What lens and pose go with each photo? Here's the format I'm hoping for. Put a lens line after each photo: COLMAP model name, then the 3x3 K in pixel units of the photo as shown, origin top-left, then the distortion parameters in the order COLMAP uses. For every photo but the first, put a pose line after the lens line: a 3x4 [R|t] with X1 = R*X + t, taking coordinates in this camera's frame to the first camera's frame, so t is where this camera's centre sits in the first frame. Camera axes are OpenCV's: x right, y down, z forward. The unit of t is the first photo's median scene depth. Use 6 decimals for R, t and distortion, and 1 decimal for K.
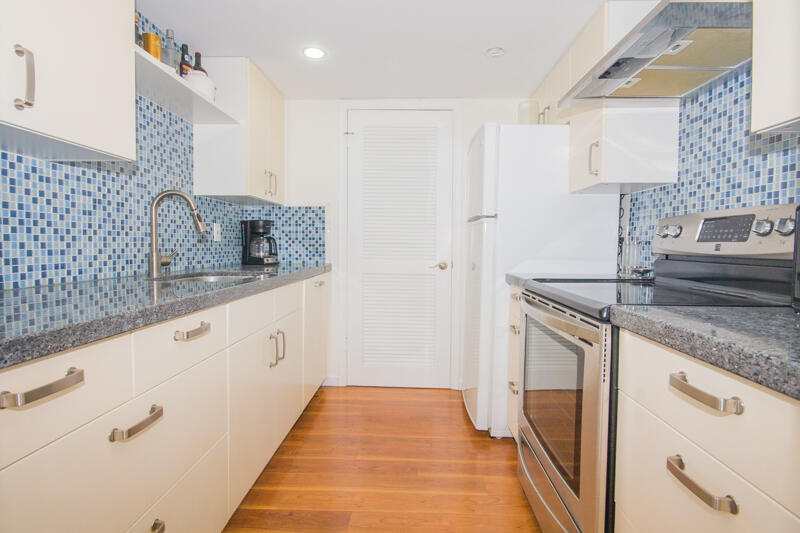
lens RADIAL K [[413.4, 0, 402.2], [0, 413.4, 262.3], [0, 0, 1]] dist [-0.000559, -0.001165]
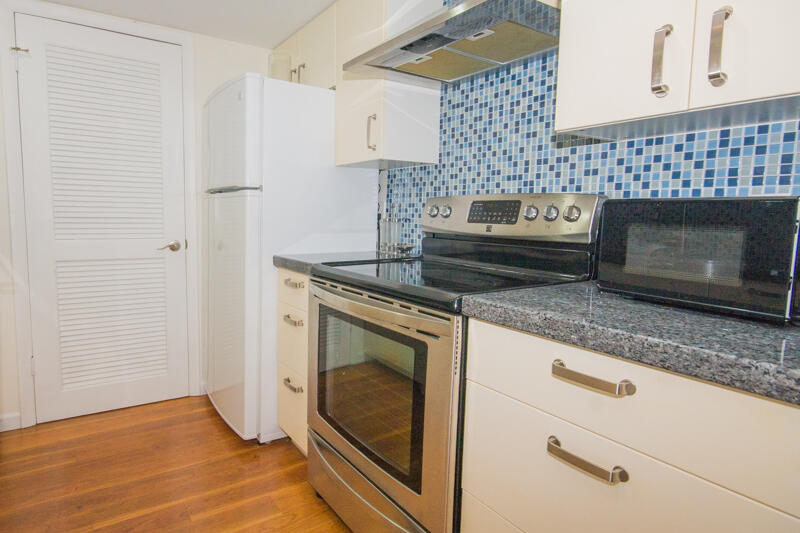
lens RADIAL K [[457.4, 0, 345.4], [0, 457.4, 257.1], [0, 0, 1]] dist [-0.000931, -0.000252]
pose [[0.832735, -0.048781, 0.551519, -0.206788], [0.014986, 0.997732, 0.065620, -0.041140], [-0.553469, -0.046378, 0.831577, 0.172705]]
